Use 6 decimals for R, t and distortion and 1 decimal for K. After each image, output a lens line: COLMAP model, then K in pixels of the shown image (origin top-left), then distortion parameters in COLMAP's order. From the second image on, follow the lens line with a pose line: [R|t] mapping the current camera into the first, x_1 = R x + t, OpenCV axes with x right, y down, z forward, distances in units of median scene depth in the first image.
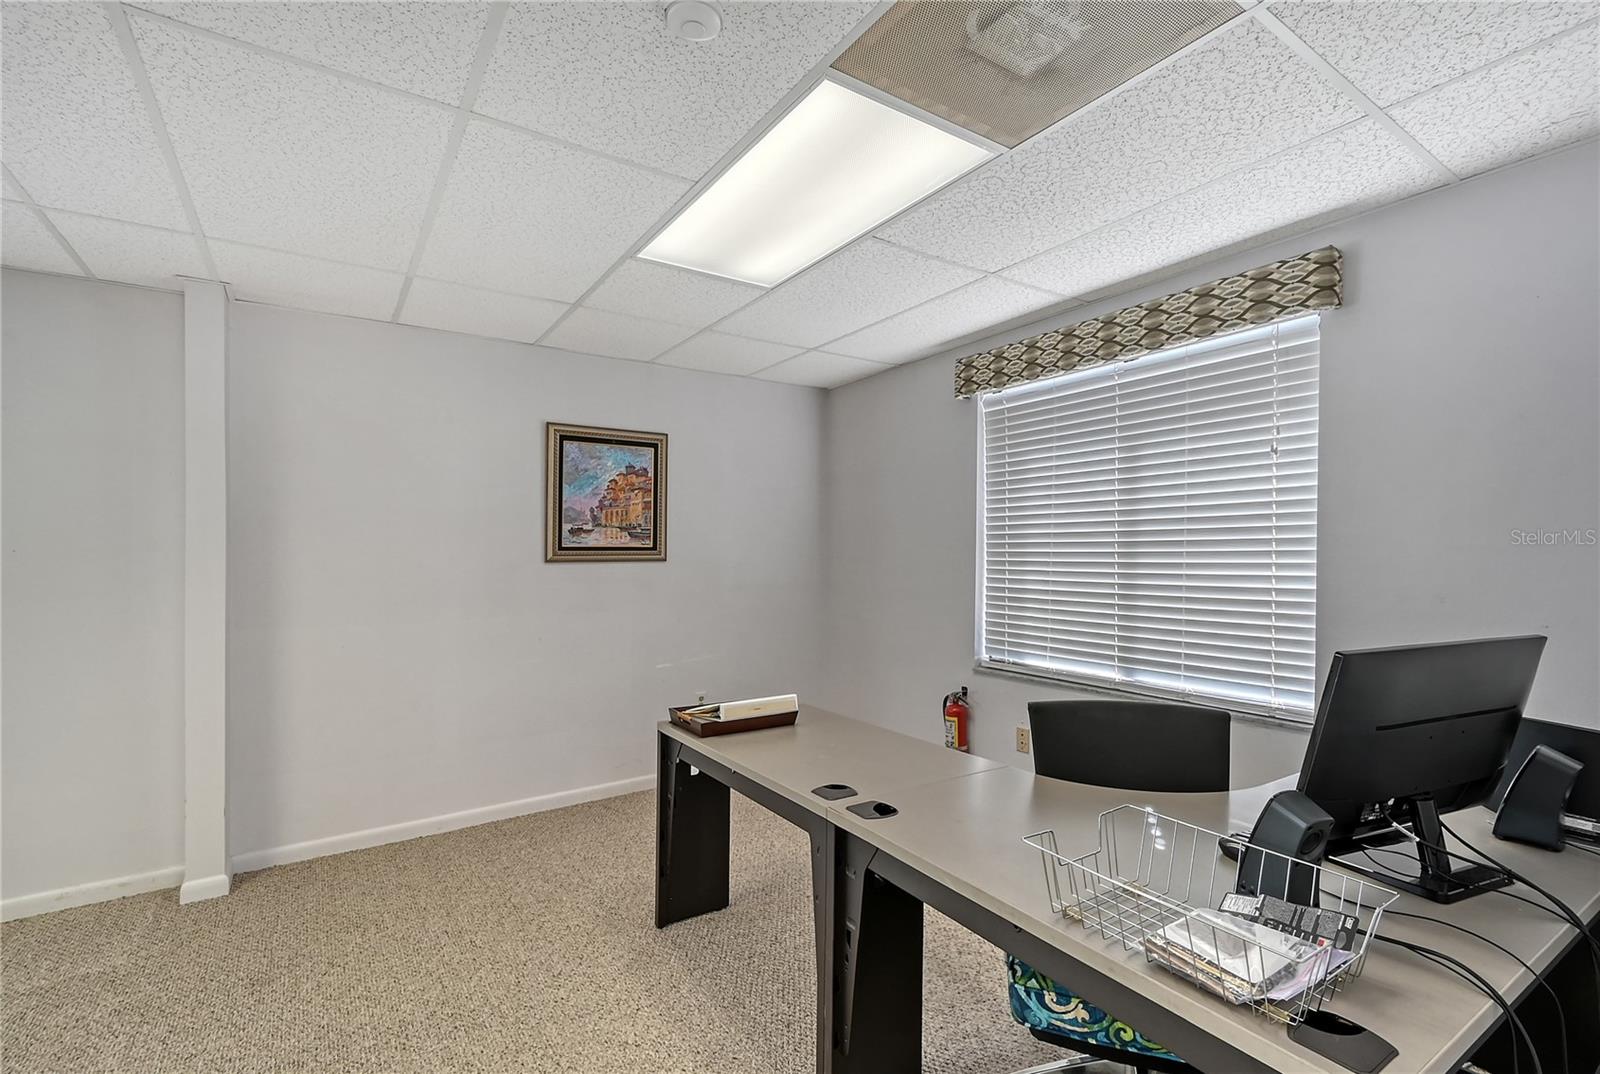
lens RADIAL K [[723.4, 0, 828.3], [0, 723.4, 555.3], [0, 0, 1]] dist [0.001297, 0.000237]
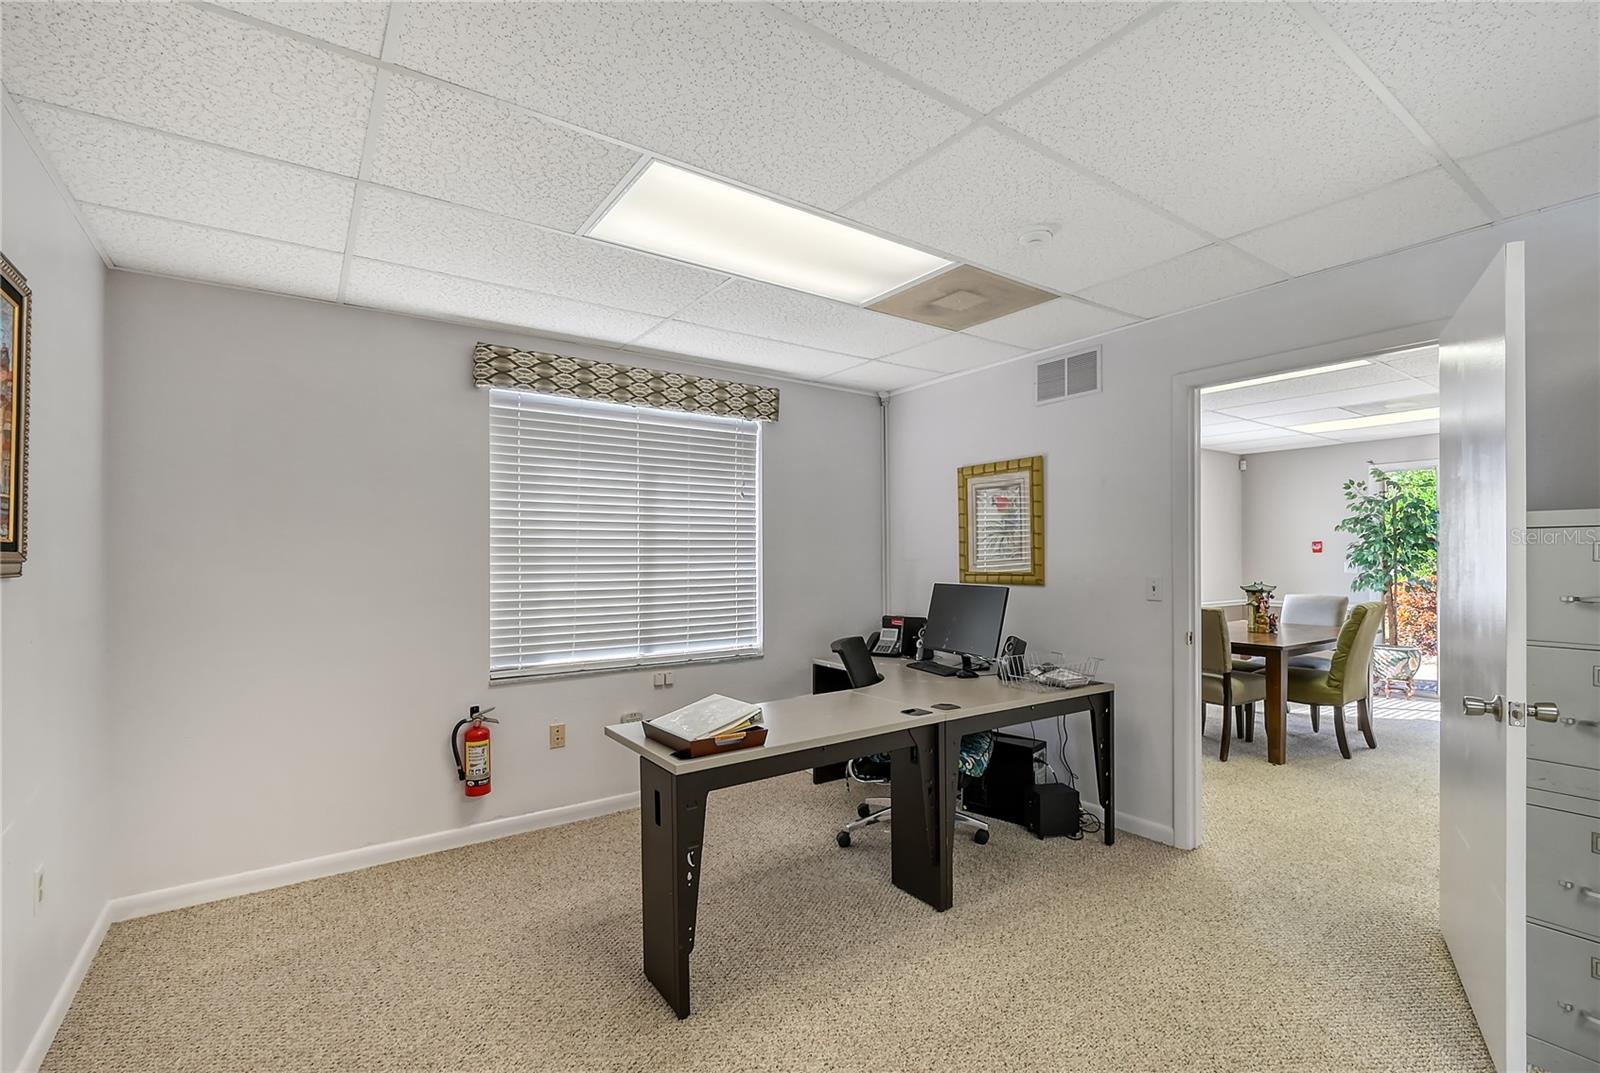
lens RADIAL K [[711.9, 0, 816.2], [0, 711.9, 562.3], [0, 0, 1]] dist [0.000596, -0.000423]
pose [[-0.021191, -0.008712, 0.999737, -0.835461], [0.010708, 0.999903, 0.008940, -0.001237], [-0.999718, 0.010894, -0.021095, 0.704267]]
